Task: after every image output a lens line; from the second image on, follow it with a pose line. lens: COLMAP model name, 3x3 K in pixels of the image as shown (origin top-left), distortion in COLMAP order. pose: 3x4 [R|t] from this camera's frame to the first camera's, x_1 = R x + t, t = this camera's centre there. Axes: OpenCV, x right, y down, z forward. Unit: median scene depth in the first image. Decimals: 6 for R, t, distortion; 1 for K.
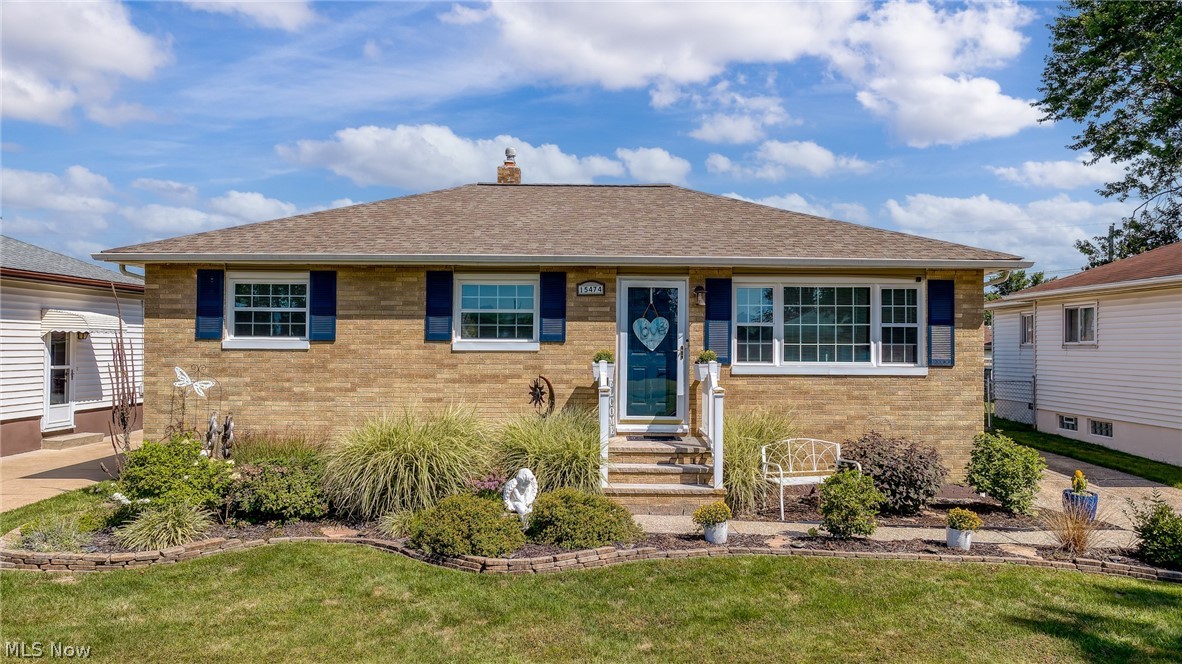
lens RADIAL K [[826.5, 0, 588.0], [0, 826.5, 330.9], [0, 0, 1]] dist [0.000052, -0.002273]
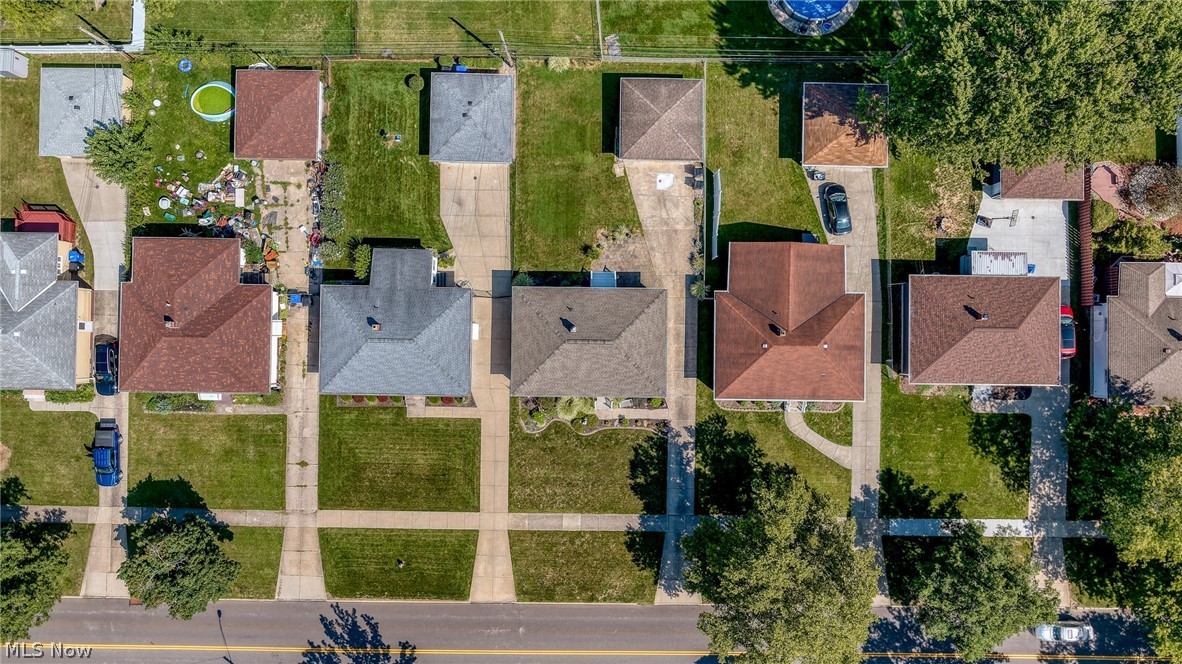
lens RADIAL K [[826.5, 0, 588.0], [0, 826.5, 330.9], [0, 0, 1]] dist [0.000052, -0.002273]
pose [[0.999994, 0.002325, -0.002687, -0.022850], [0.002678, 0.004163, 0.999988, -5.951794], [0.002336, -0.999989, 0.004157, 1.412716]]
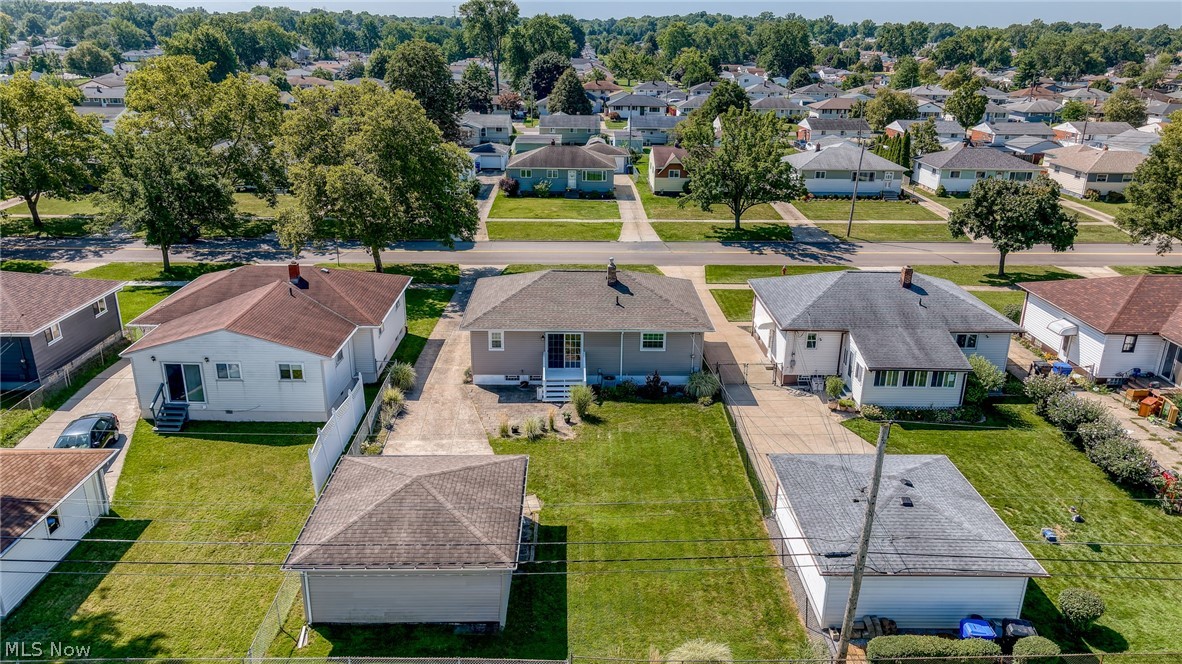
lens RADIAL K [[826.5, 0, 588.0], [0, 826.5, 330.9], [0, 0, 1]] dist [0.000052, -0.002273]
pose [[-0.999442, -0.006655, -0.032731, 0.113569], [-0.016844, 0.946637, 0.321861, -1.152733], [0.028842, 0.322232, -0.946221, 4.958350]]
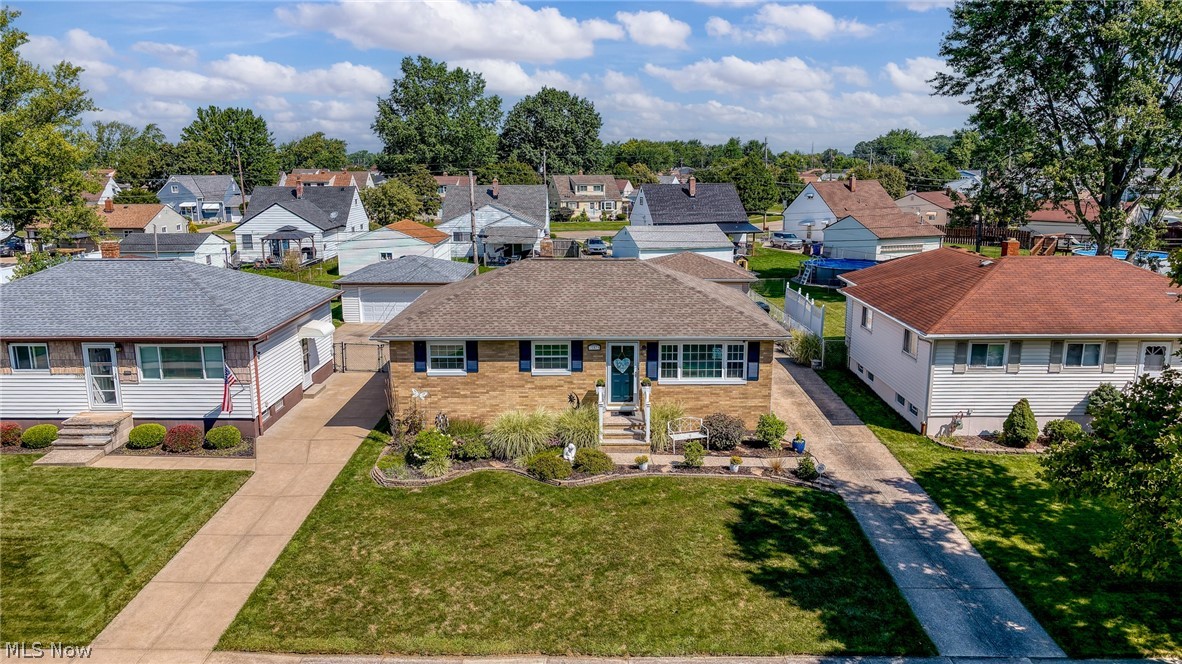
lens RADIAL K [[826.5, 0, 588.0], [0, 826.5, 330.9], [0, 0, 1]] dist [0.000052, -0.002273]
pose [[0.999925, -0.011582, 0.004009, -0.021509], [0.010404, 0.974992, 0.221997, -0.578574], [-0.006480, -0.221939, 0.975039, -1.122307]]
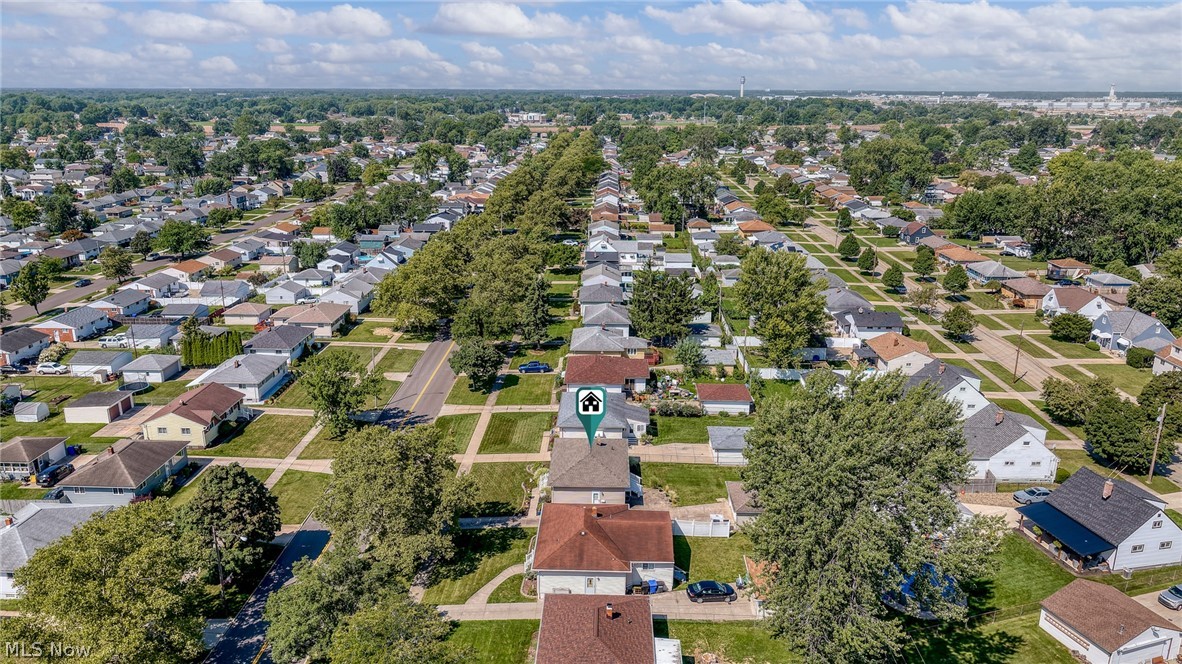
lens RADIAL K [[826.5, 0, 588.0], [0, 826.5, 330.9], [0, 0, 1]] dist [0.000052, -0.002273]
pose [[-0.020455, 0.278744, -0.960148, 7.536677], [0.017125, 0.960305, 0.278425, -3.620909], [0.999644, -0.010747, -0.024416, 1.558288]]
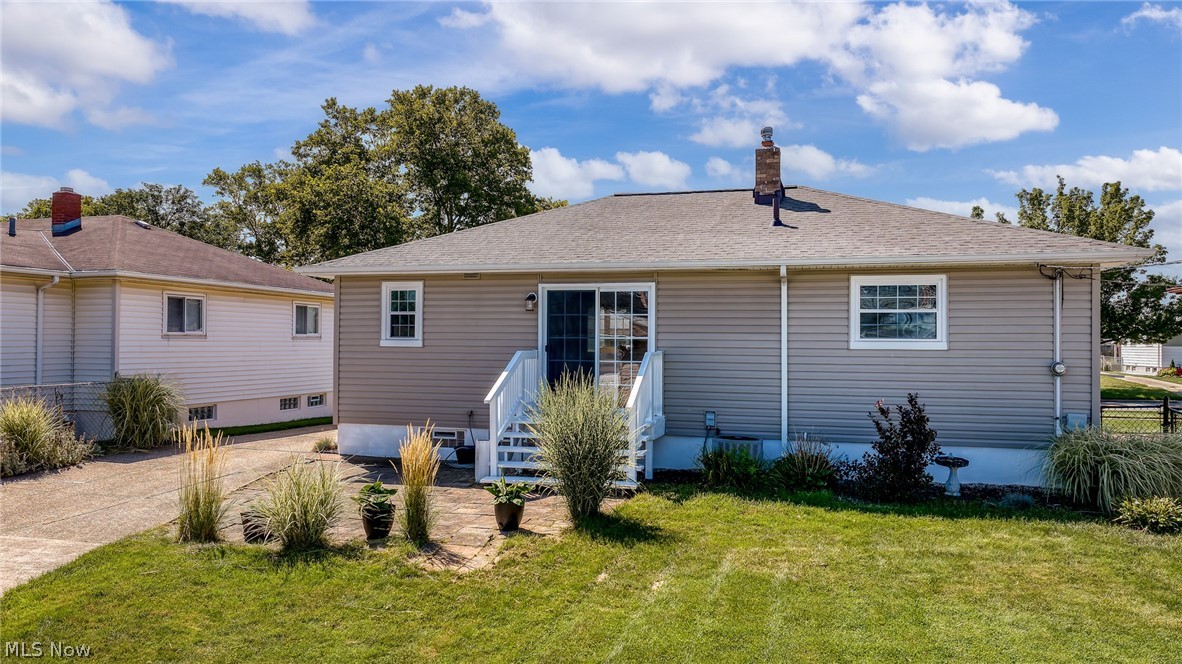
lens RADIAL K [[826.5, 0, 588.0], [0, 826.5, 330.9], [0, 0, 1]] dist [0.000052, -0.002273]
pose [[-0.964331, -0.008162, 0.264574, -0.176097], [-0.016114, 0.999481, -0.027898, 0.047125], [-0.264209, -0.031167, -0.963962, 2.758738]]
